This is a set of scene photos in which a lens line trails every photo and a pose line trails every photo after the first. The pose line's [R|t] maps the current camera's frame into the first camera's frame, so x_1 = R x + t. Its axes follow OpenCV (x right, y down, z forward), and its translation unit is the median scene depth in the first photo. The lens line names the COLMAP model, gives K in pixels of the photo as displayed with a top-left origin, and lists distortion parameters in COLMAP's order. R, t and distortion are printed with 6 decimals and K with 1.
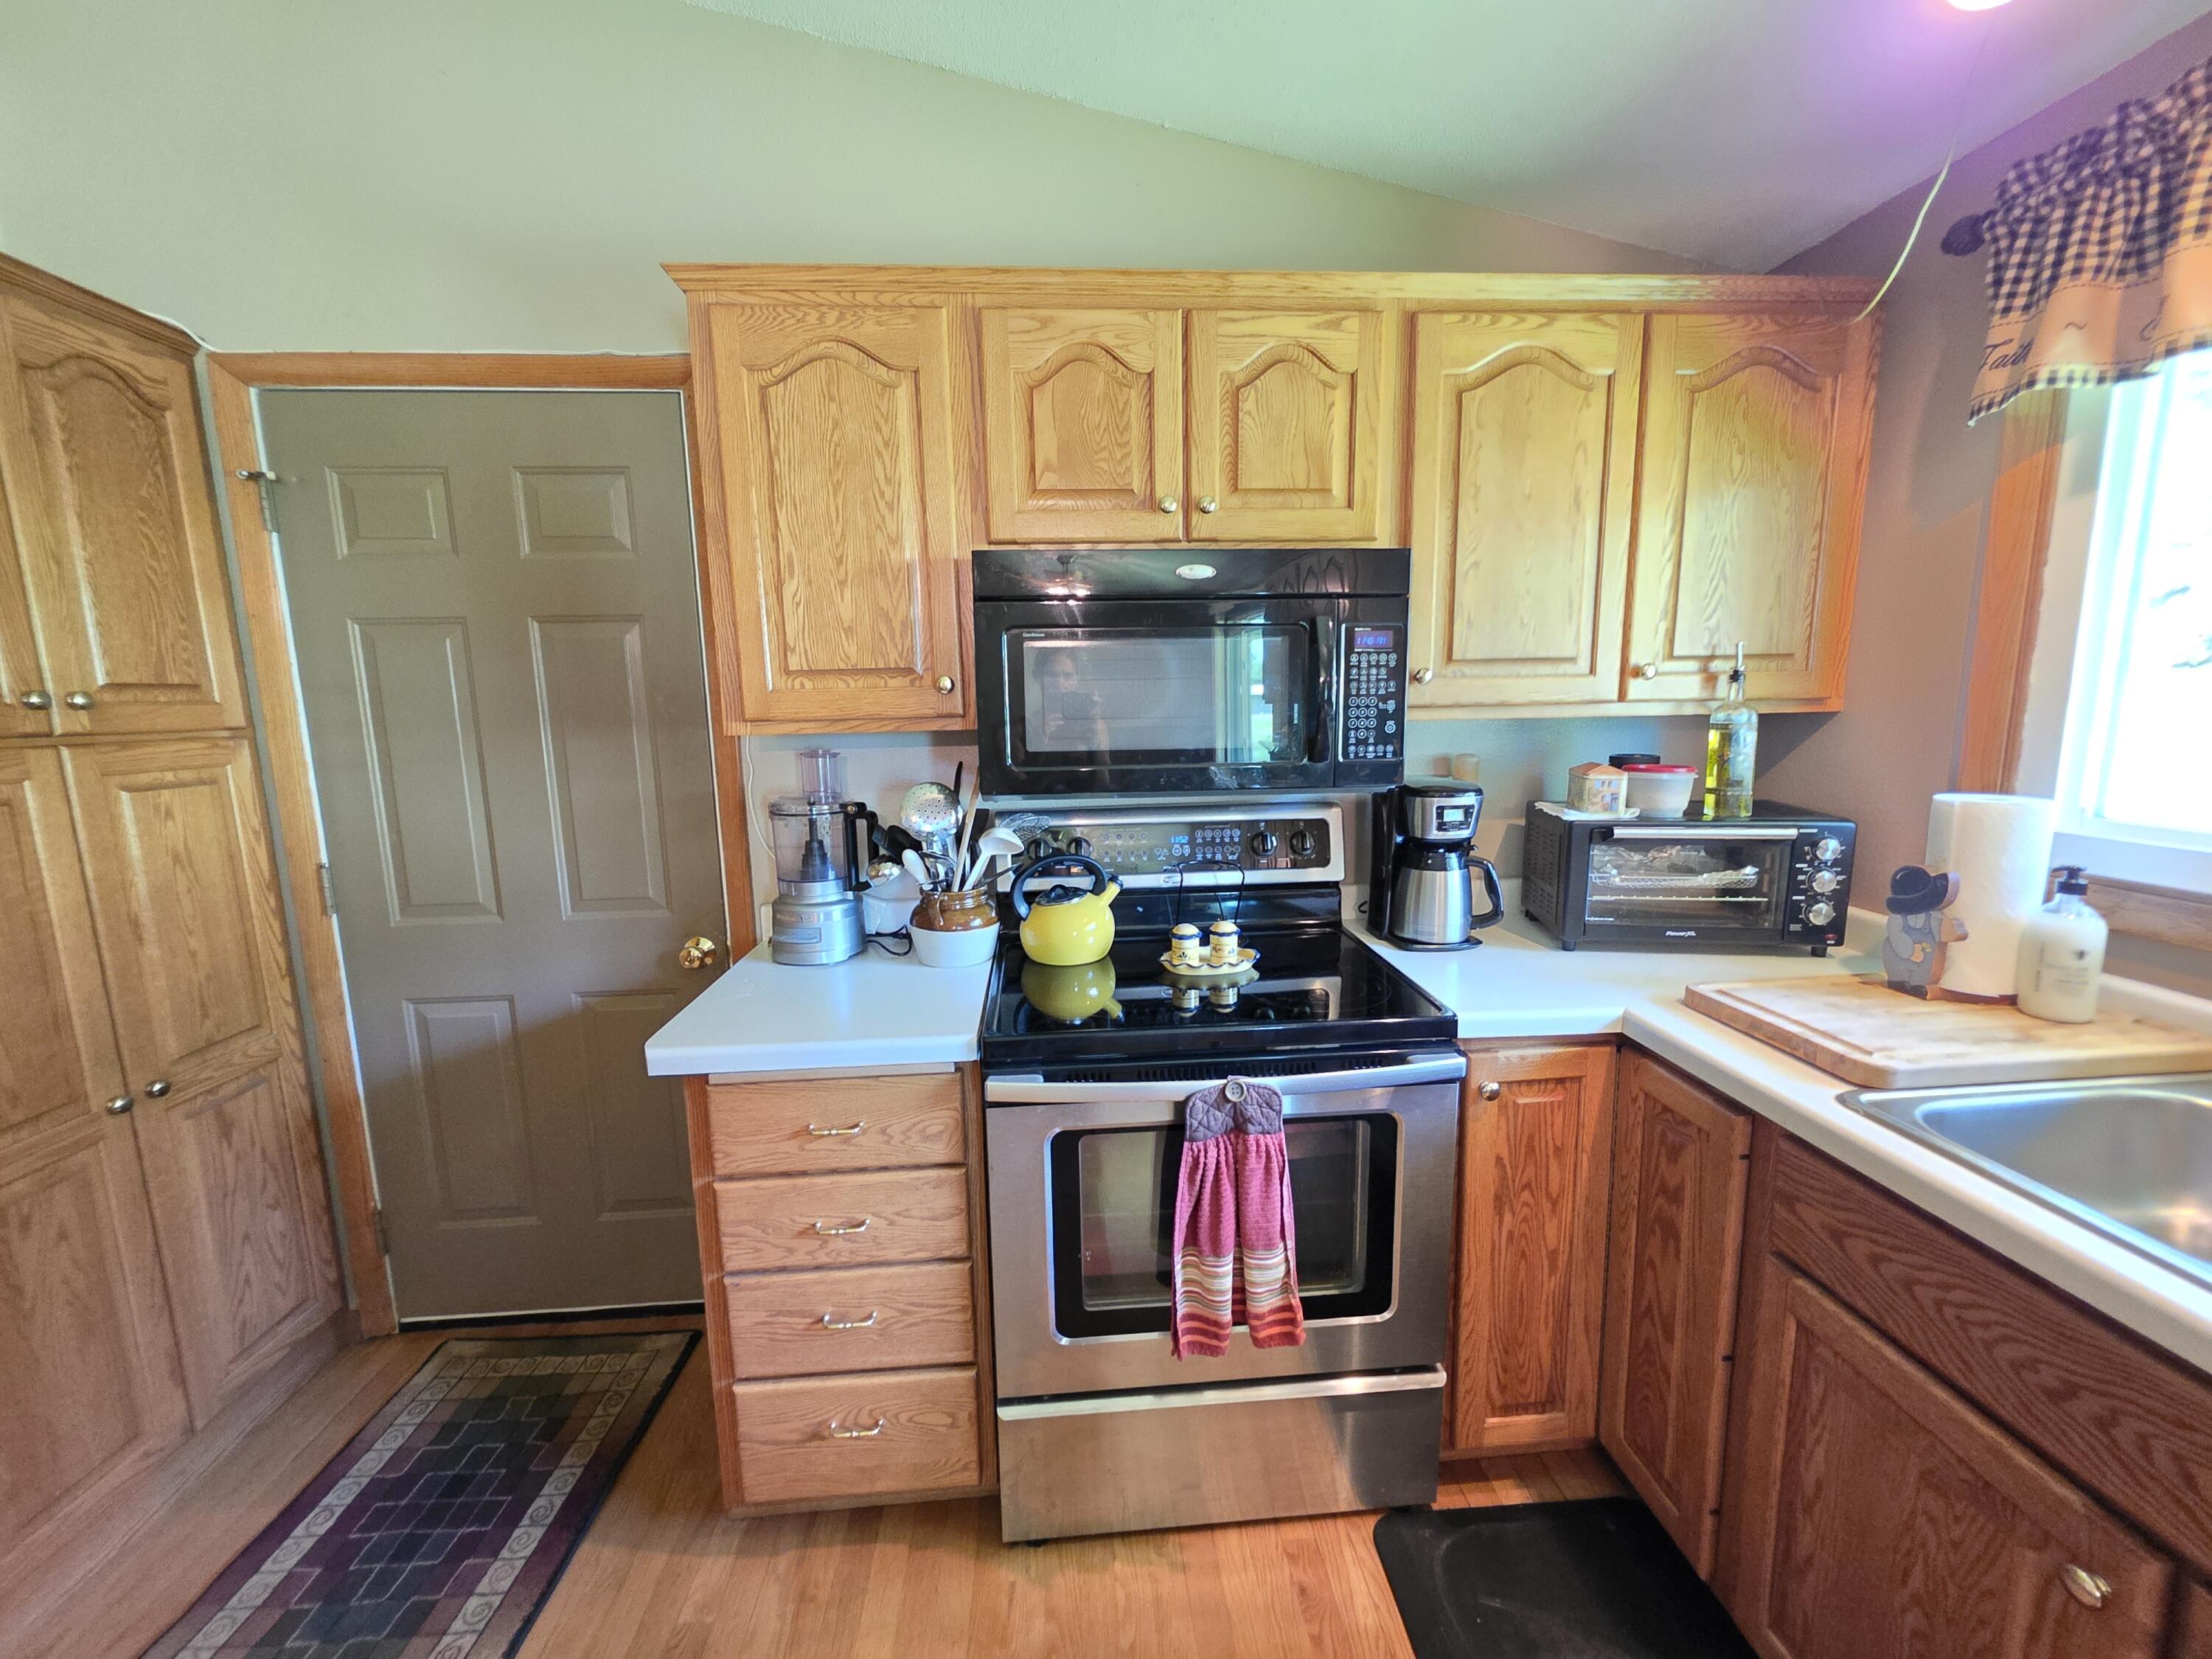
lens RADIAL K [[887.1, 0, 1112.3], [0, 887.1, 832.1], [0, 0, 1]] dist [0.002125, -0.000727]
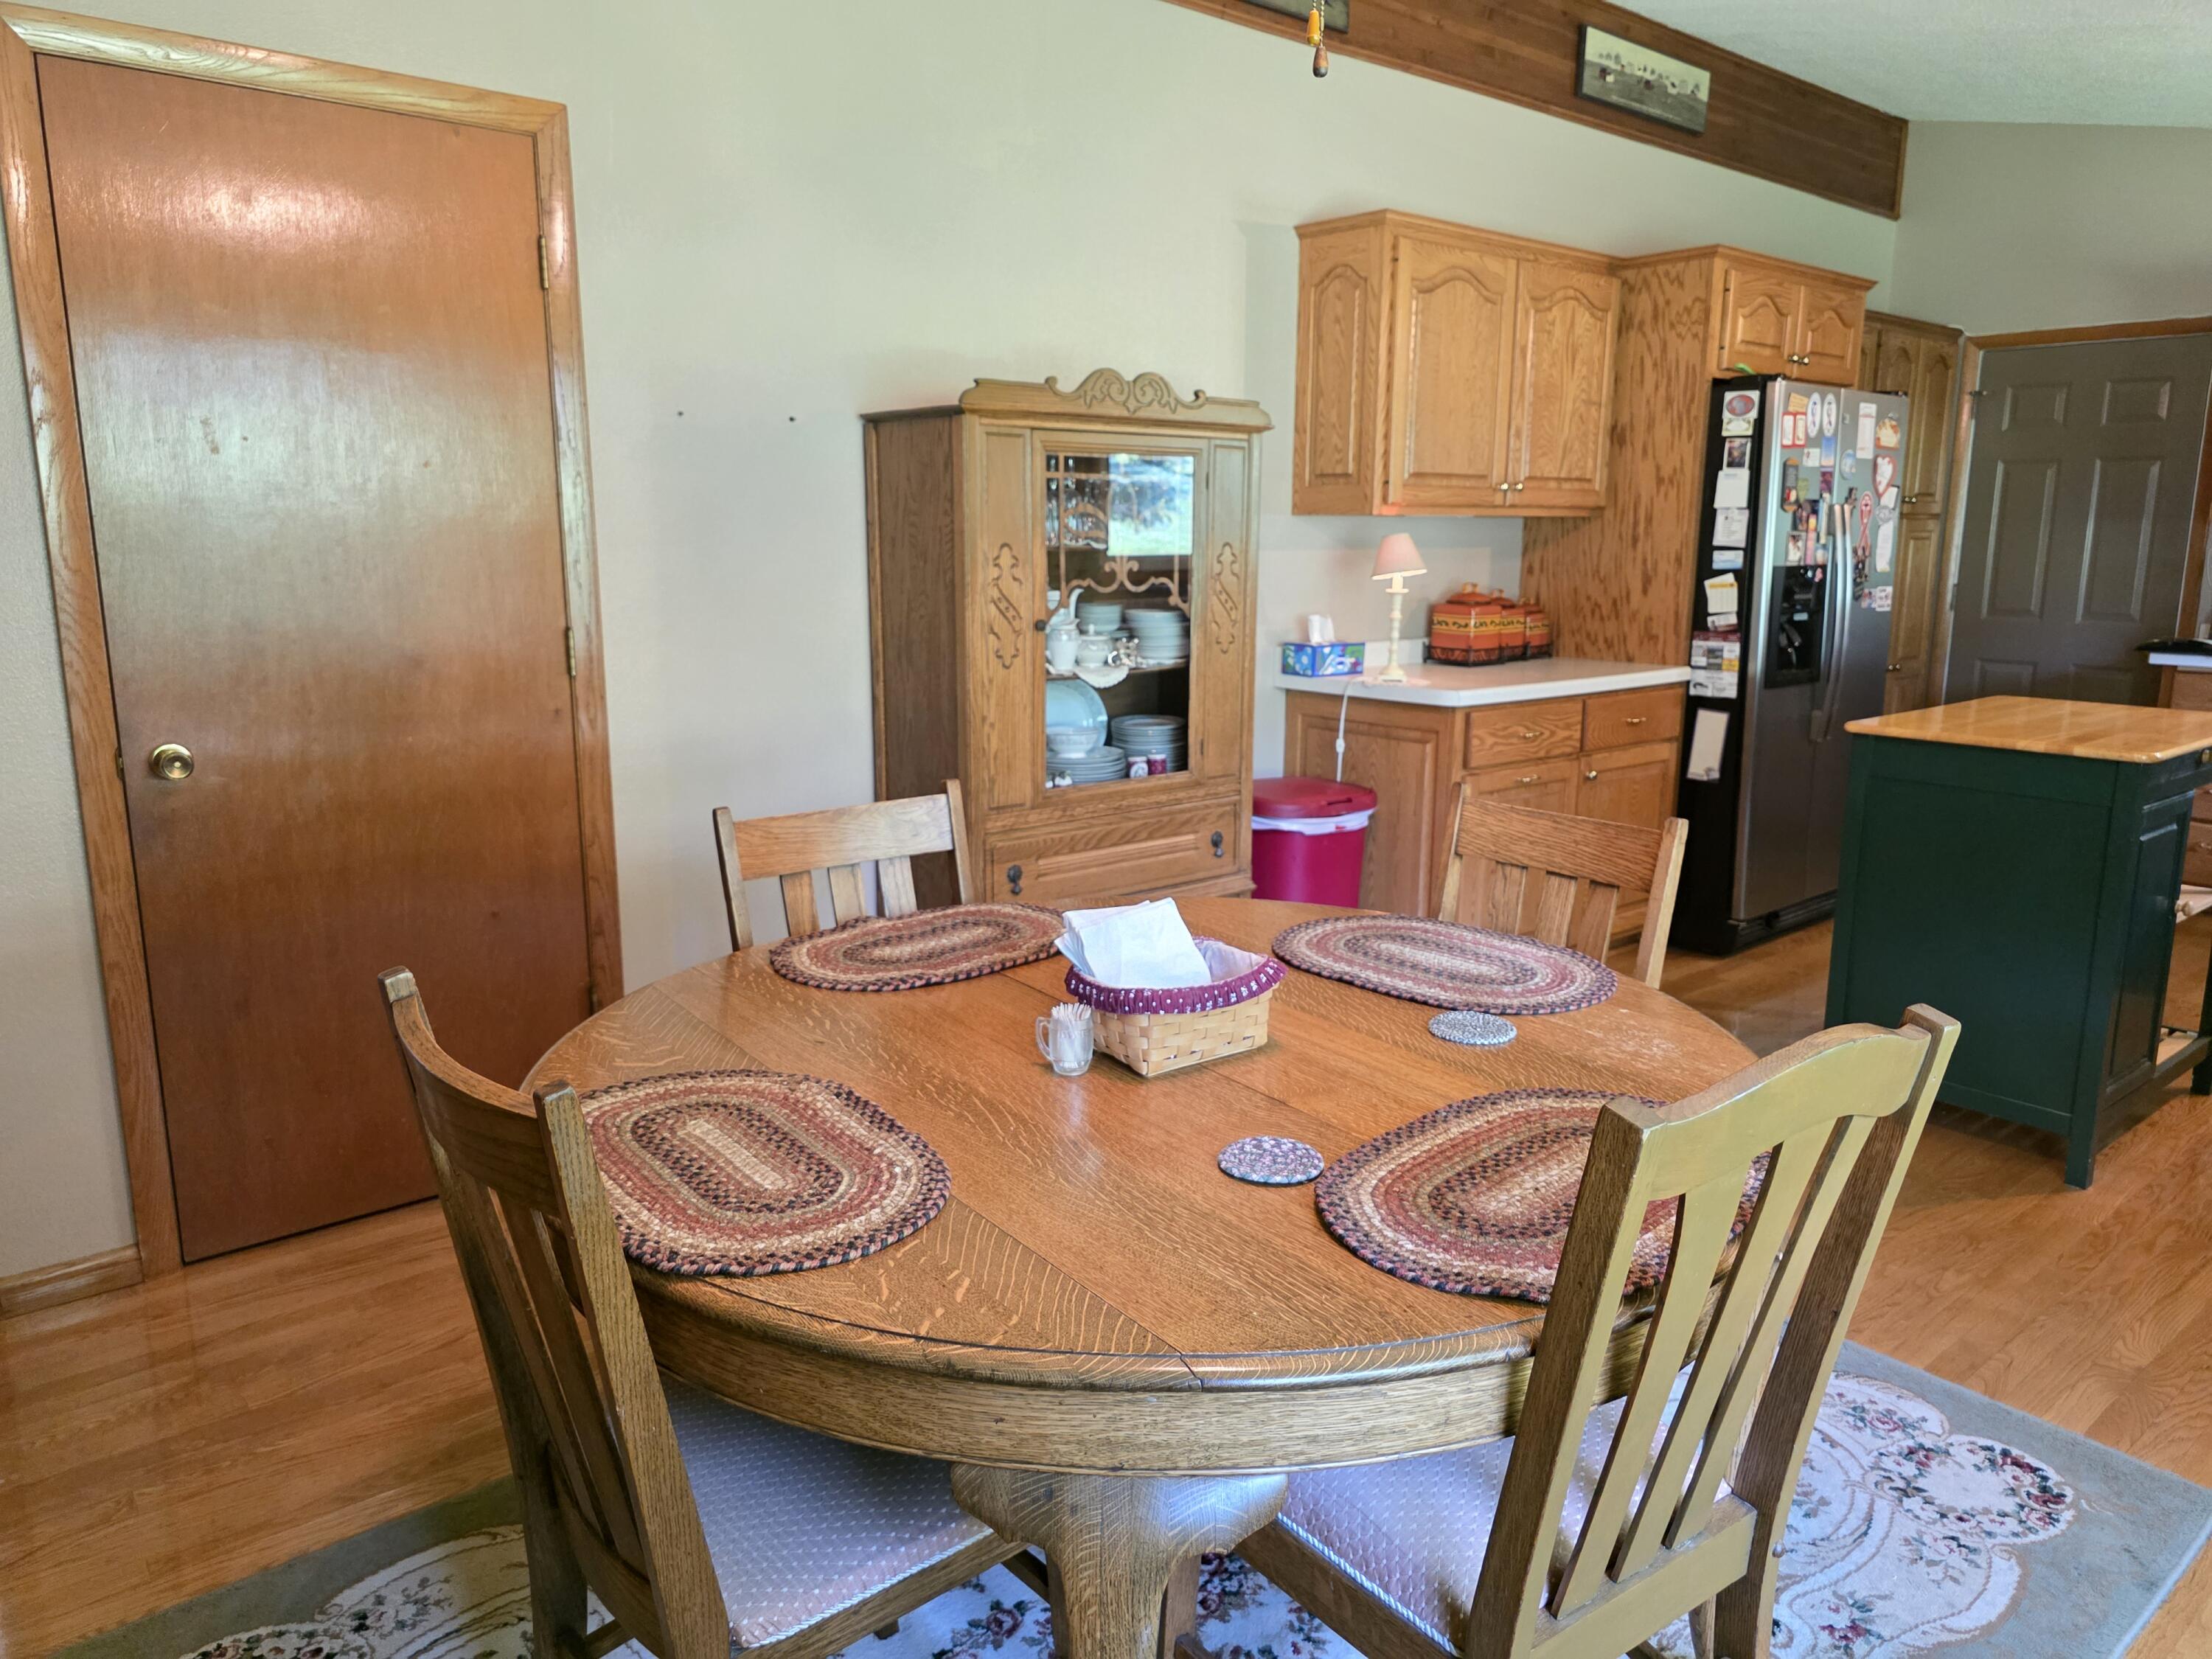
lens RADIAL K [[1479.3, 0, 1140.2], [0, 1479.3, 823.8], [0, 0, 1]] dist [0.011226, -0.005880]
pose [[0.587931, 0.179153, -0.788823, 0.898213], [-0.136509, 0.983154, 0.121545, 0.481739], [0.797310, 0.036222, 0.602483, -2.880427]]
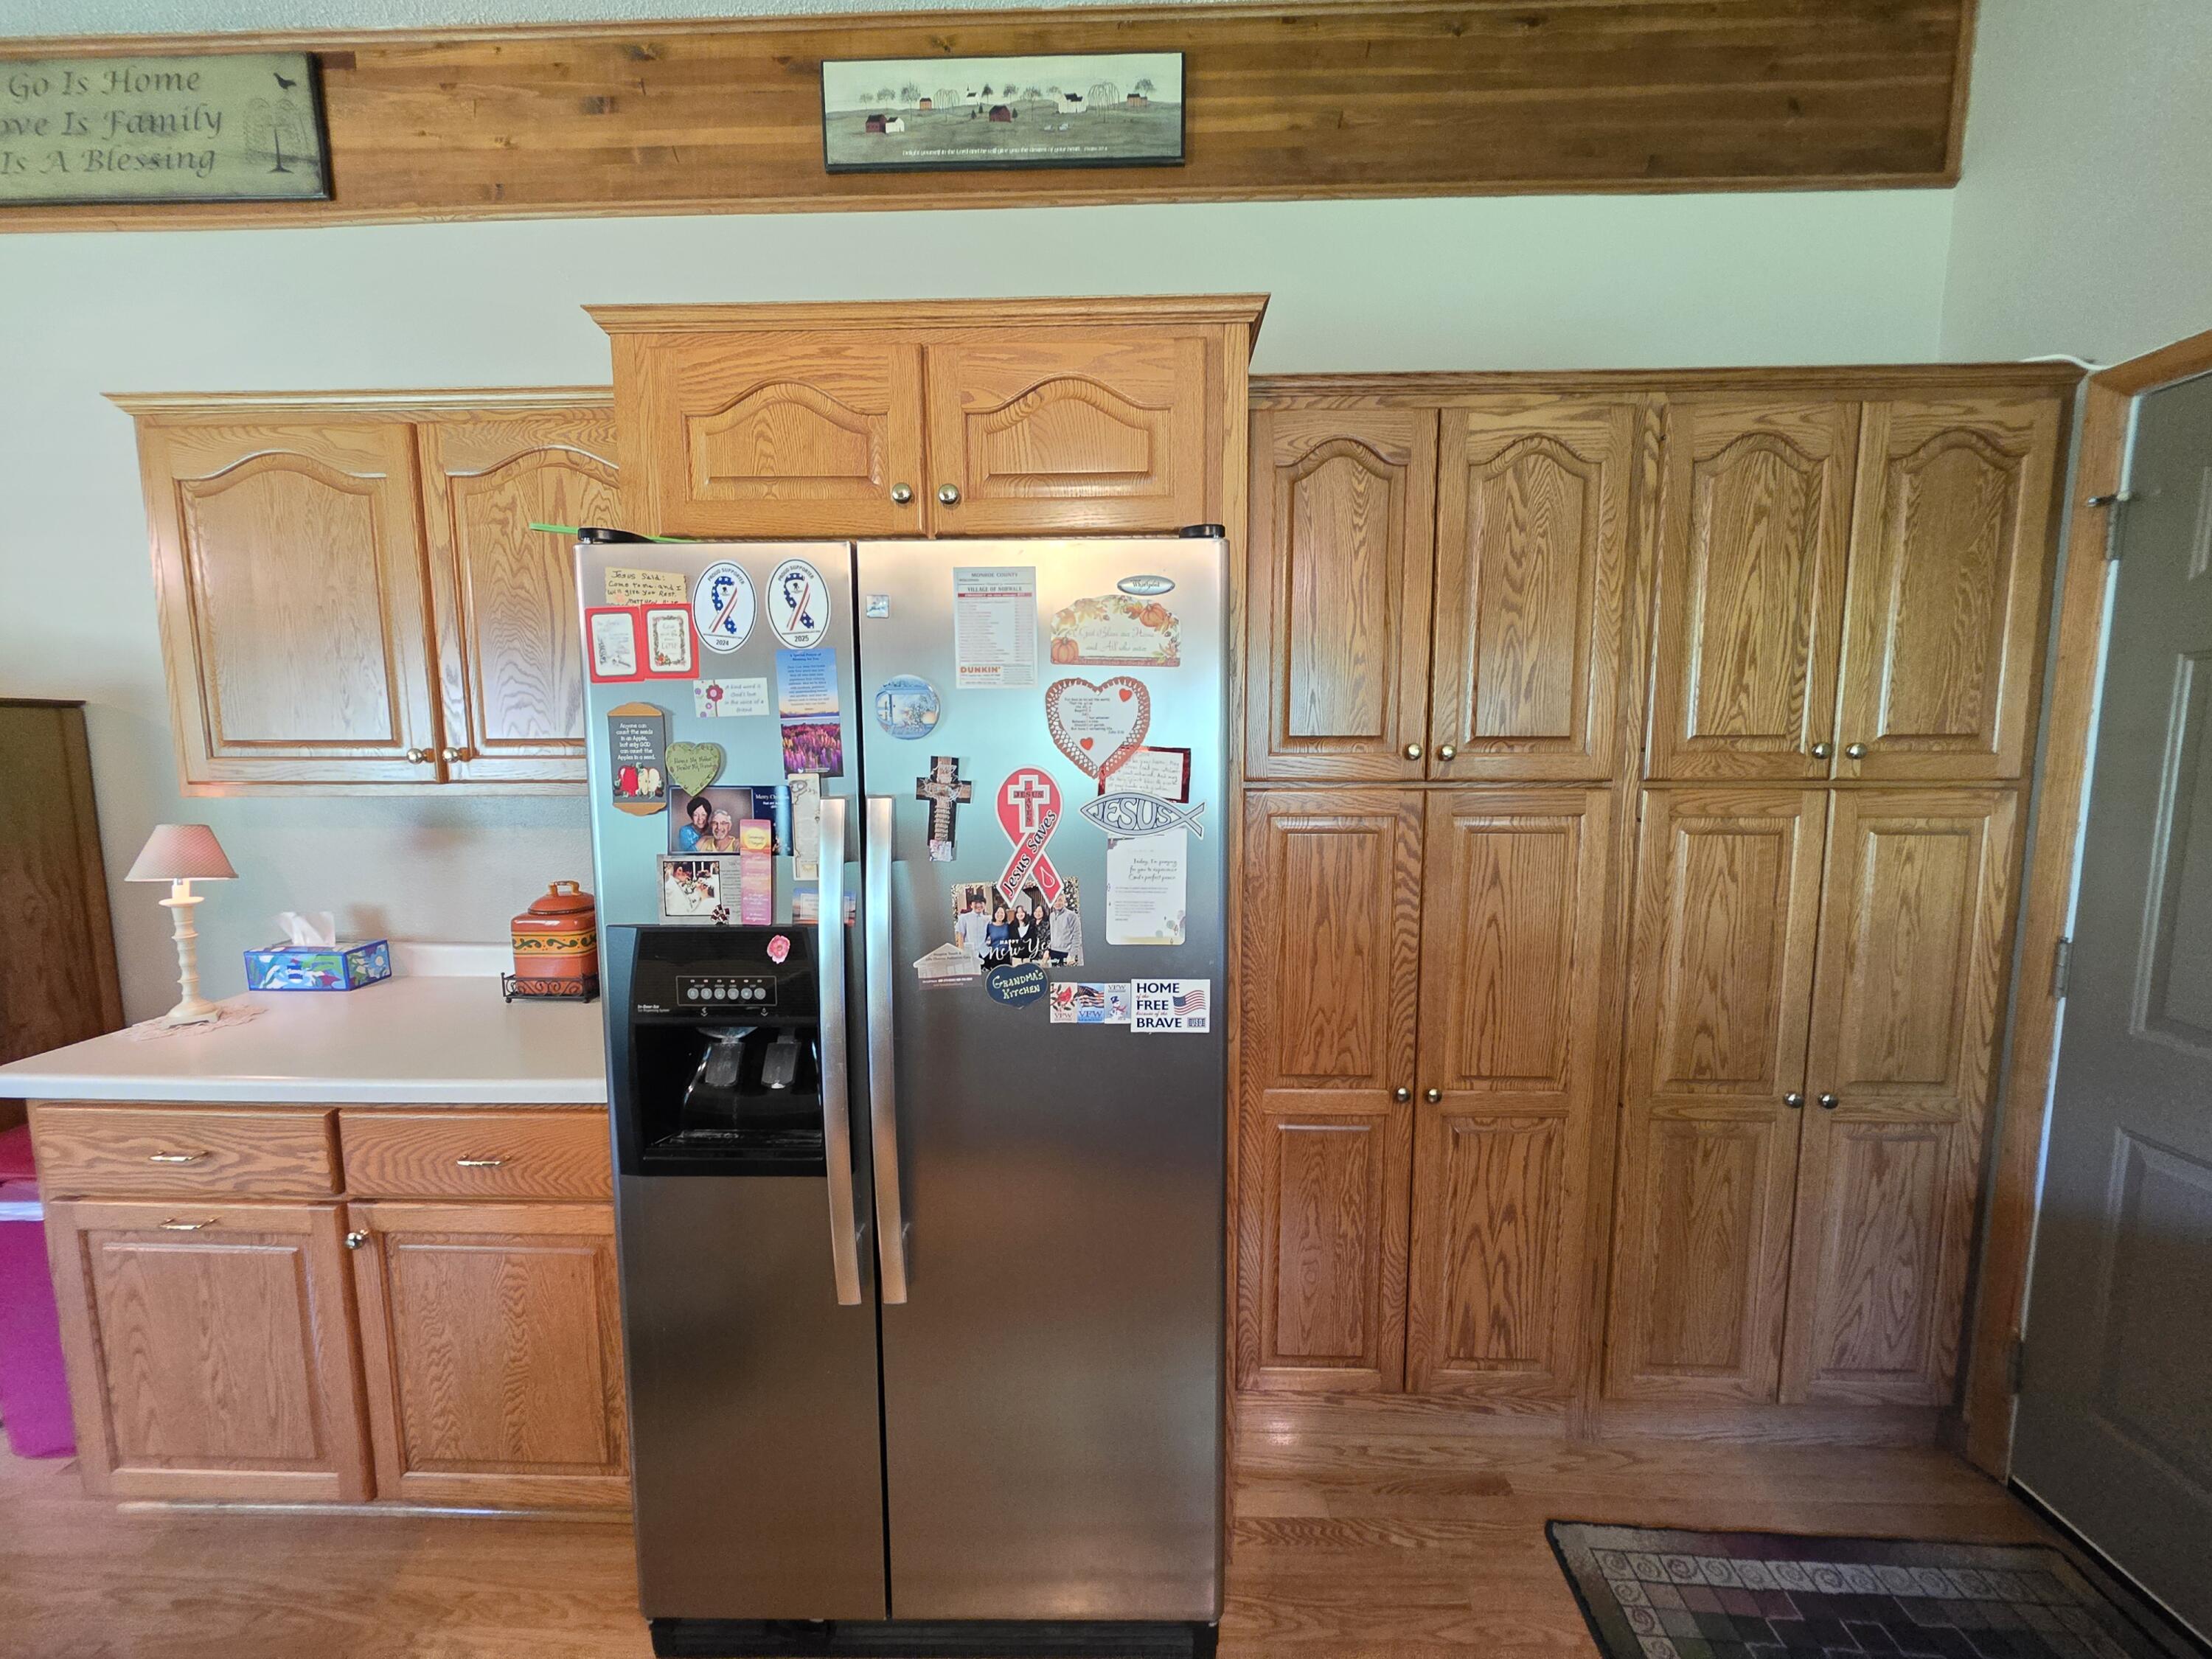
lens RADIAL K [[887.1, 0, 1110.9], [0, 887.1, 827.8], [0, 0, 1]] dist [0.002125, -0.000727]
pose [[-0.104525, 0.129868, -0.986007, 0.060043], [-0.143473, 0.979097, 0.144167, -0.071978], [0.984119, 0.156535, -0.083708, 0.160365]]
